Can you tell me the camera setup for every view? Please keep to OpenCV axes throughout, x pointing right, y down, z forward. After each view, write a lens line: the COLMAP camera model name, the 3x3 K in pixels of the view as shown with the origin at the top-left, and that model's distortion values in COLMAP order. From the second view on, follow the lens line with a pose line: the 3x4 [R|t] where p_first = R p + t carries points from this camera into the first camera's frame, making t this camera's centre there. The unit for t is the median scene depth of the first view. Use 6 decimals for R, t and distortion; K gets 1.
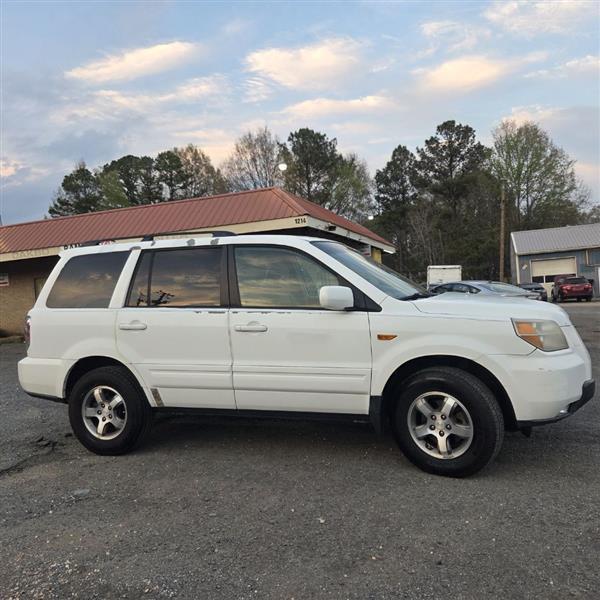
lens RADIAL K [[531.0, 0, 297.2], [0, 531.0, 300.1], [0, 0, 1]] dist [0.073206, -0.063099]
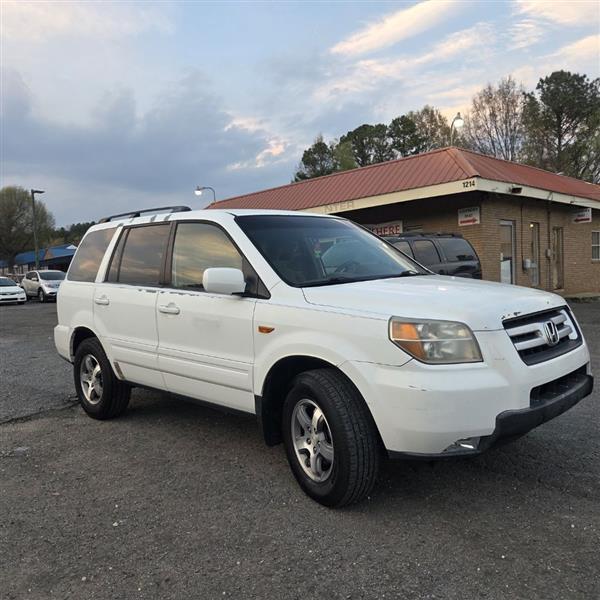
lens RADIAL K [[533.0, 0, 300.9], [0, 533.0, 307.7], [0, 0, 1]] dist [0.069737, -0.058792]
pose [[0.905247, 0.051194, -0.421791, 0.094703], [-0.020189, 0.996776, 0.077651, -0.005401], [0.424407, -0.061777, 0.903362, 0.041847]]
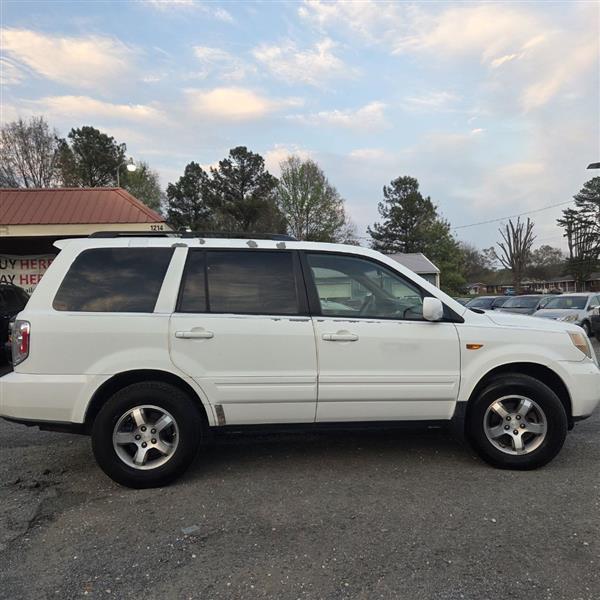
lens RADIAL K [[527.1, 0, 307.6], [0, 527.1, 303.2], [0, 0, 1]] dist [0.092418, -0.069648]
pose [[0.904555, 0.036286, 0.424809, -0.099049], [-0.025650, 0.999198, -0.030732, 0.003851], [-0.425584, 0.016903, 0.904761, 0.026449]]
